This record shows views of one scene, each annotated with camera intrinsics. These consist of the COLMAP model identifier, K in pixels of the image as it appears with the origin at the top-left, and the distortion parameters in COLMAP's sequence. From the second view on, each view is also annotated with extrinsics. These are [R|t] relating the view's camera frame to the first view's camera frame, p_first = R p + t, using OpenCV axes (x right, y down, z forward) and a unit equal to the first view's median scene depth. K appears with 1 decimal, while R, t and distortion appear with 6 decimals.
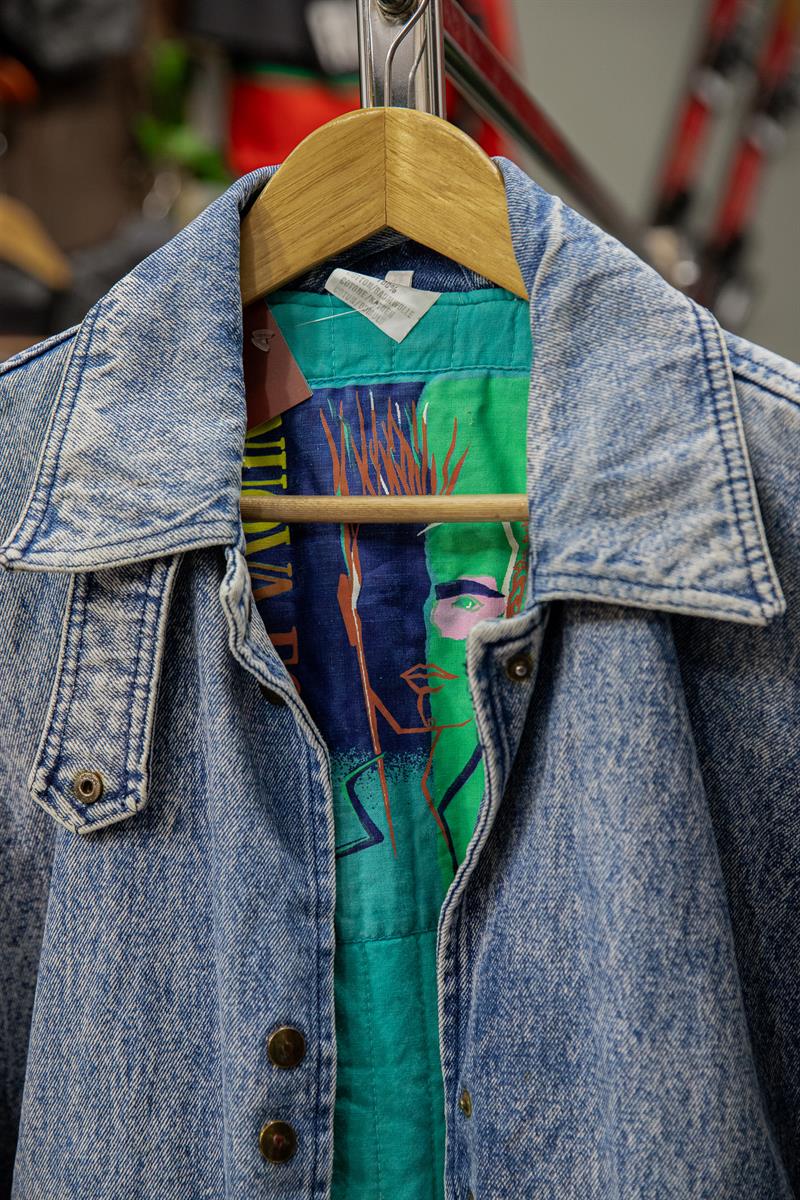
lens RADIAL K [[2154.5, 0, 396.2], [0, 2154.5, 619.5], [0, 0, 1]] dist [0.160522, 0.000000]
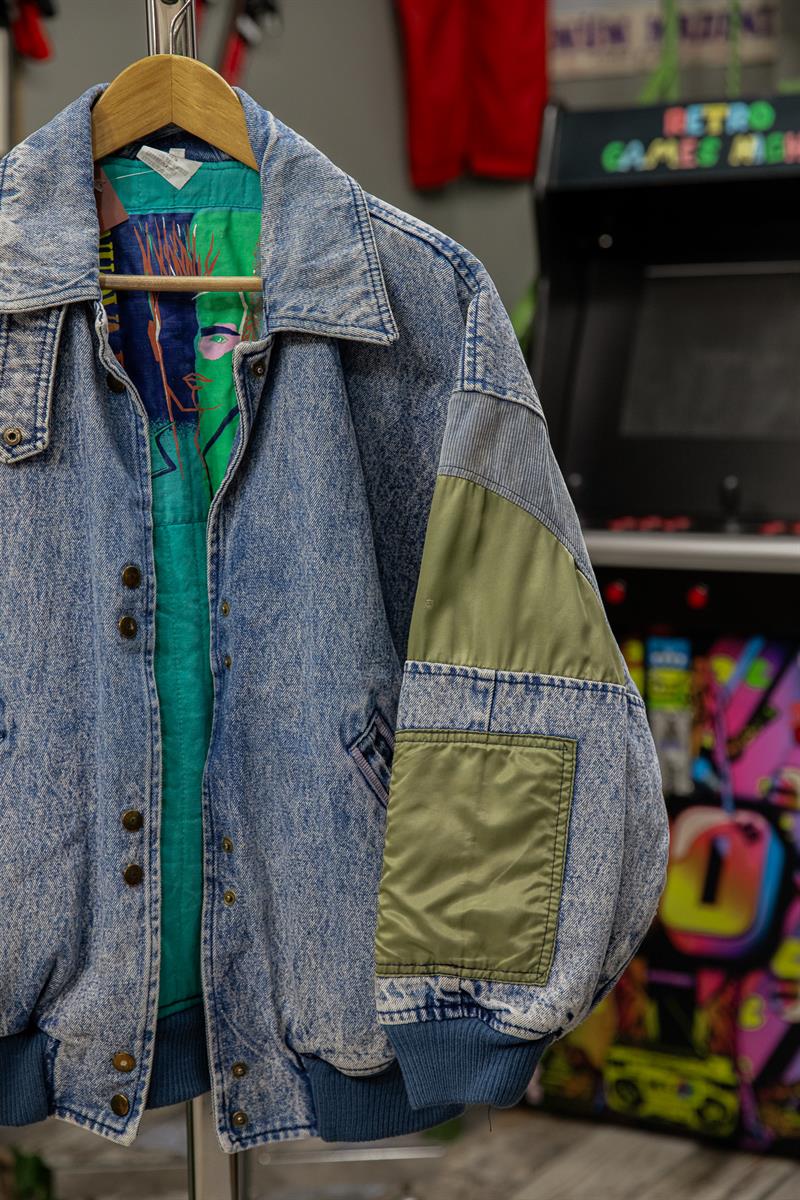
lens RADIAL K [[2154.5, 0, 404.5], [0, 2154.5, 609.4], [0, 0, 1]] dist [0.160522, 0.000000]
pose [[0.963577, -0.016536, 0.266919, -0.309895], [0.001832, 0.998471, 0.055243, 0.121282], [-0.267425, -0.052742, 0.962134, -0.806287]]
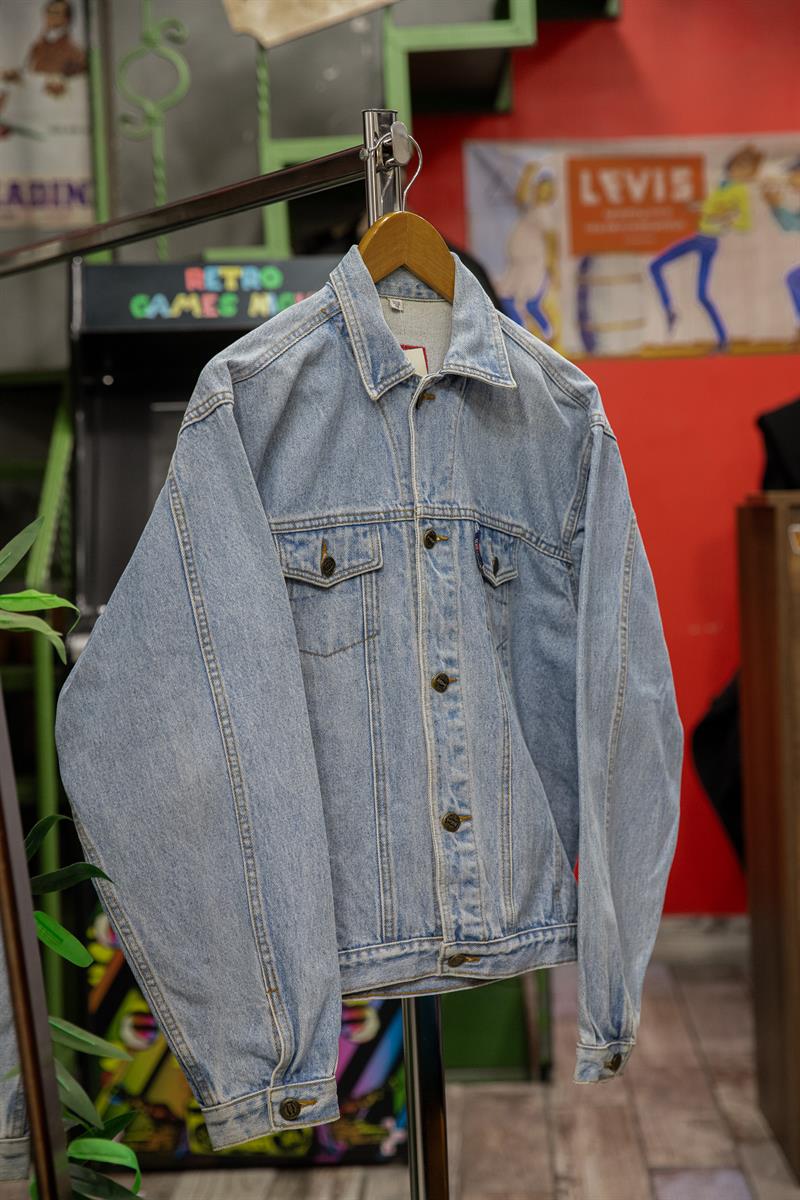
lens RADIAL K [[2154.5, 0, 397.9], [0, 2154.5, 612.3], [0, 0, 1]] dist [0.160522, 0.000000]
pose [[0.726292, -0.033584, 0.686565, -1.607967], [0.050193, 0.998731, -0.004244, 0.197455], [-0.685551, 0.037543, 0.727056, -0.664744]]
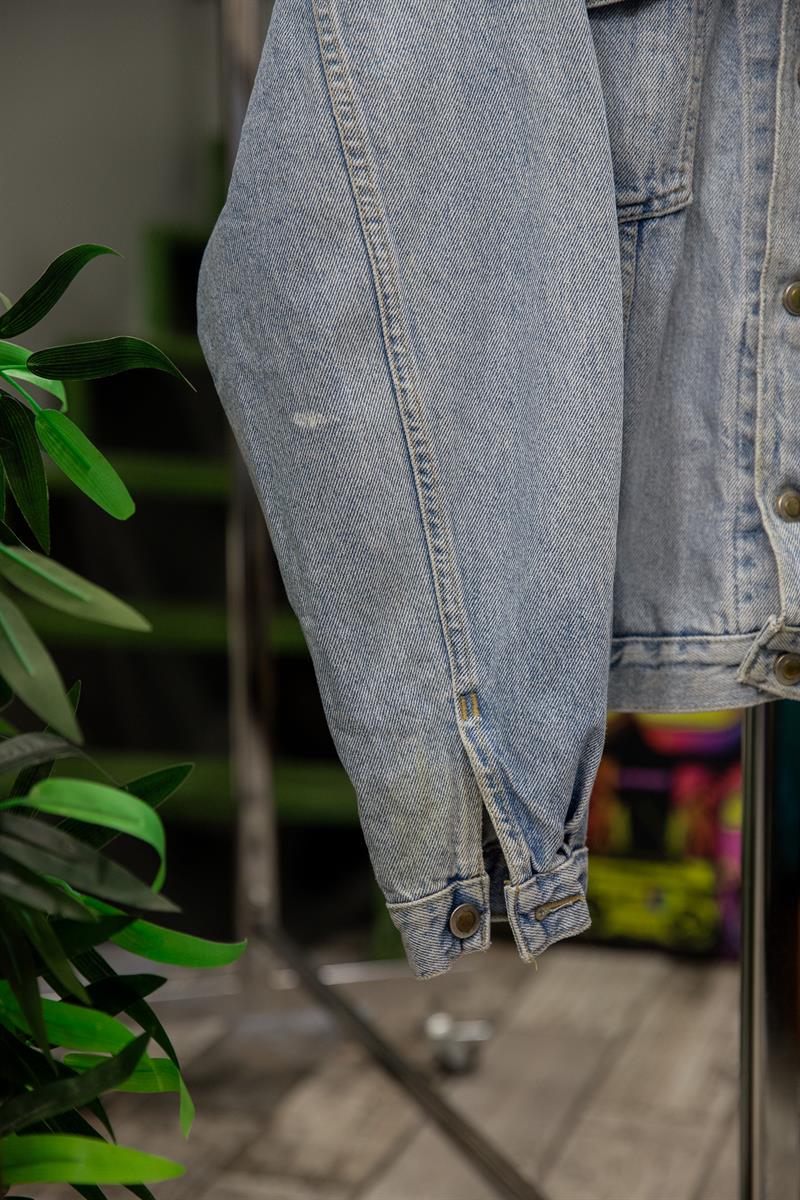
lens RADIAL K [[2154.5, 0, 417.4], [0, 2154.5, 604.3], [0, 0, 1]] dist [0.160522, 0.000000]
pose [[0.868302, -0.027219, 0.495289, -0.860977], [-0.007383, 0.997674, 0.067771, 0.487145], [-0.495982, -0.062502, 0.866081, -0.033044]]
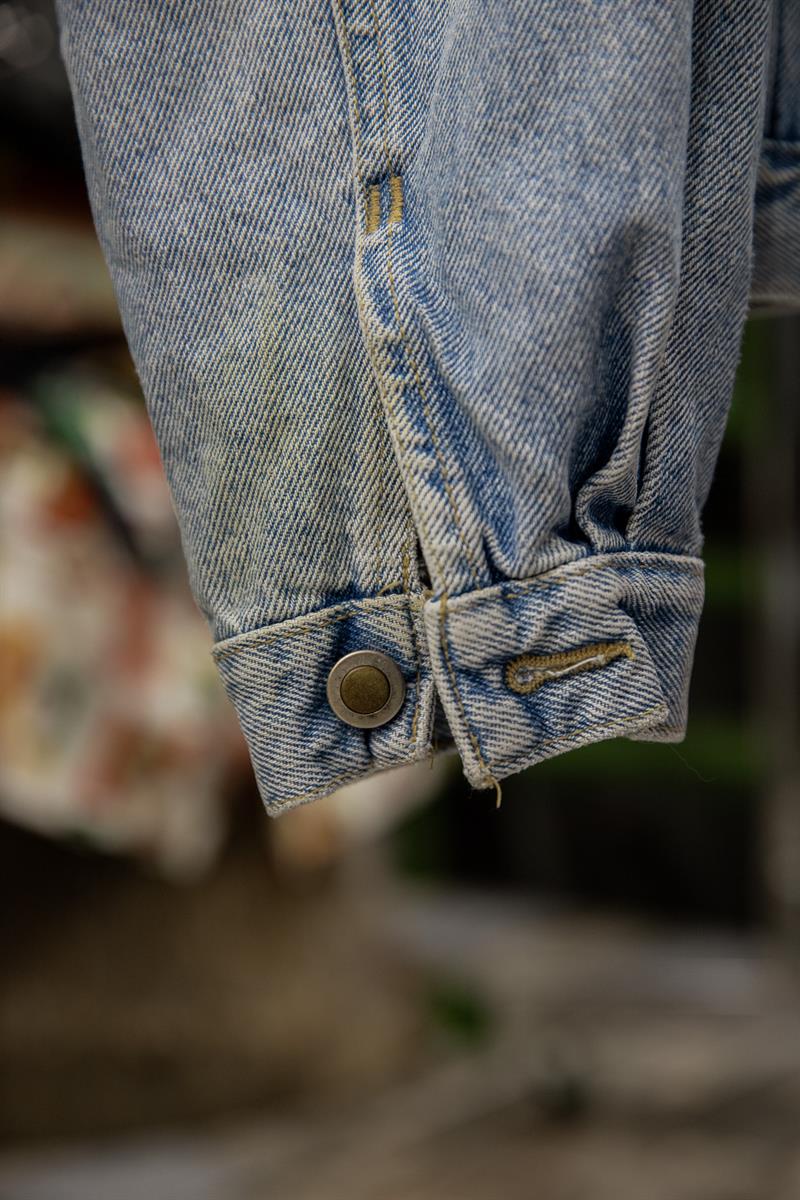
lens RADIAL K [[2020.3, 0, 402.3], [0, 2020.3, 603.0], [0, 0, 1]] dist [0.064359, 0.000000]
pose [[0.993988, 0.010130, 0.109016, -0.276265], [-0.014430, 0.999146, 0.038727, 0.709589], [-0.108530, -0.040068, 0.993285, 0.502117]]
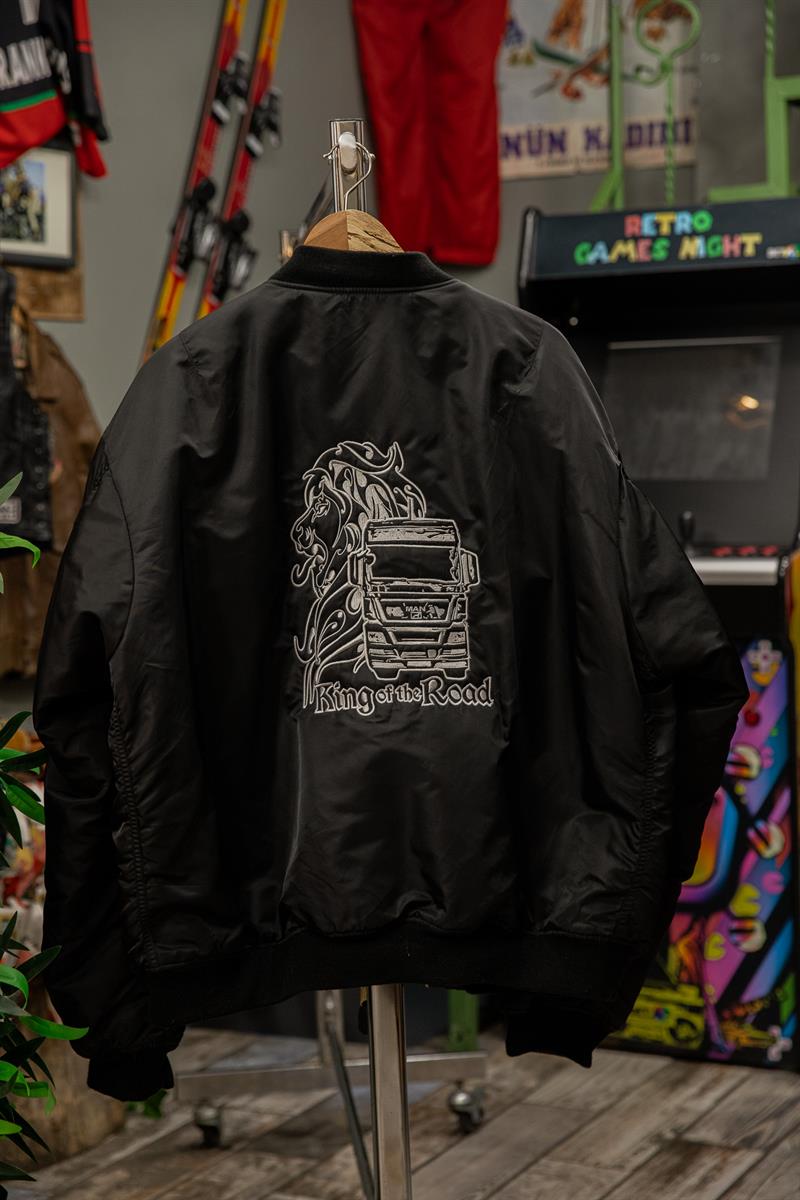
lens RADIAL K [[2154.5, 0, 403.7], [0, 2154.5, 608.6], [0, 0, 1]] dist [0.160522, 0.000000]
pose [[0.948249, -0.026435, 0.316427, -0.814347], [0.019958, 0.999520, 0.023694, 0.188976], [-0.316901, -0.016152, 0.948321, -1.548536]]
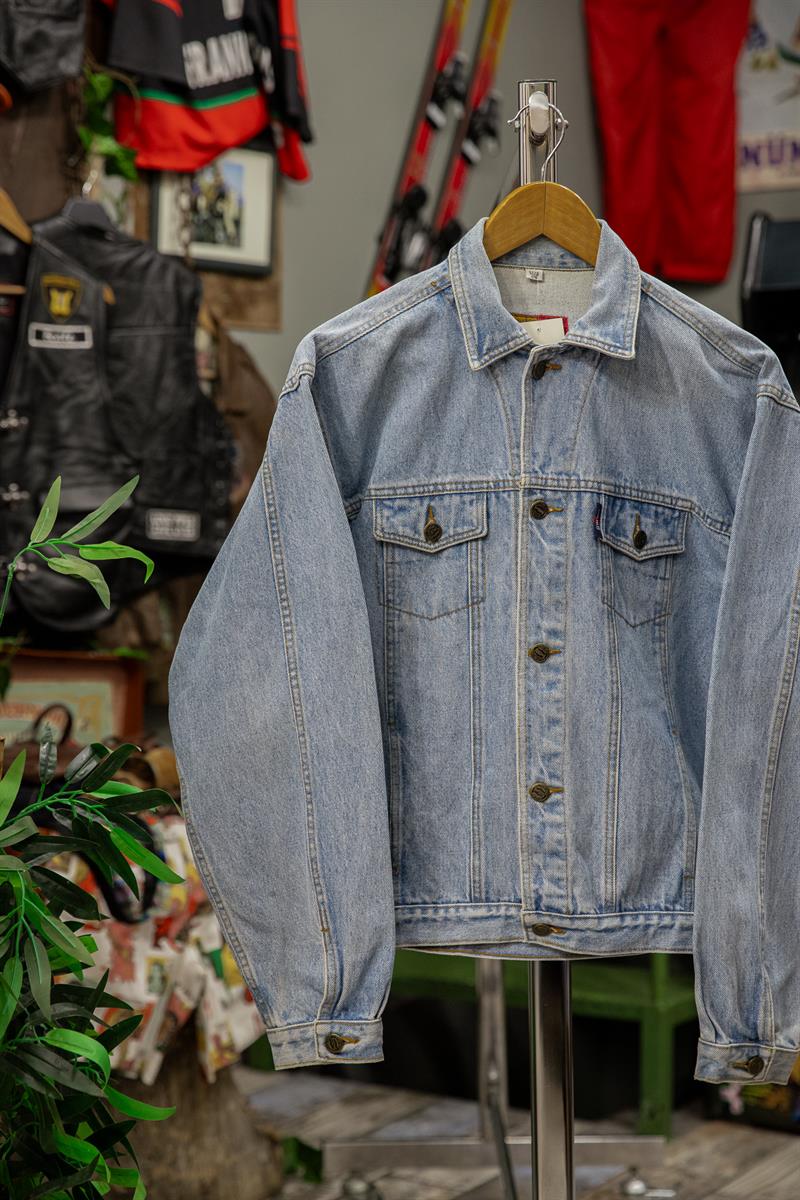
lens RADIAL K [[2154.5, 0, 401.4], [0, 2154.5, 609.3], [0, 0, 1]] dist [0.160522, 0.000000]
pose [[0.978596, 0.007562, 0.205652, -0.613853], [-0.009378, 0.999925, 0.007856, 0.201252], [-0.205578, -0.009616, 0.978594, -1.251954]]
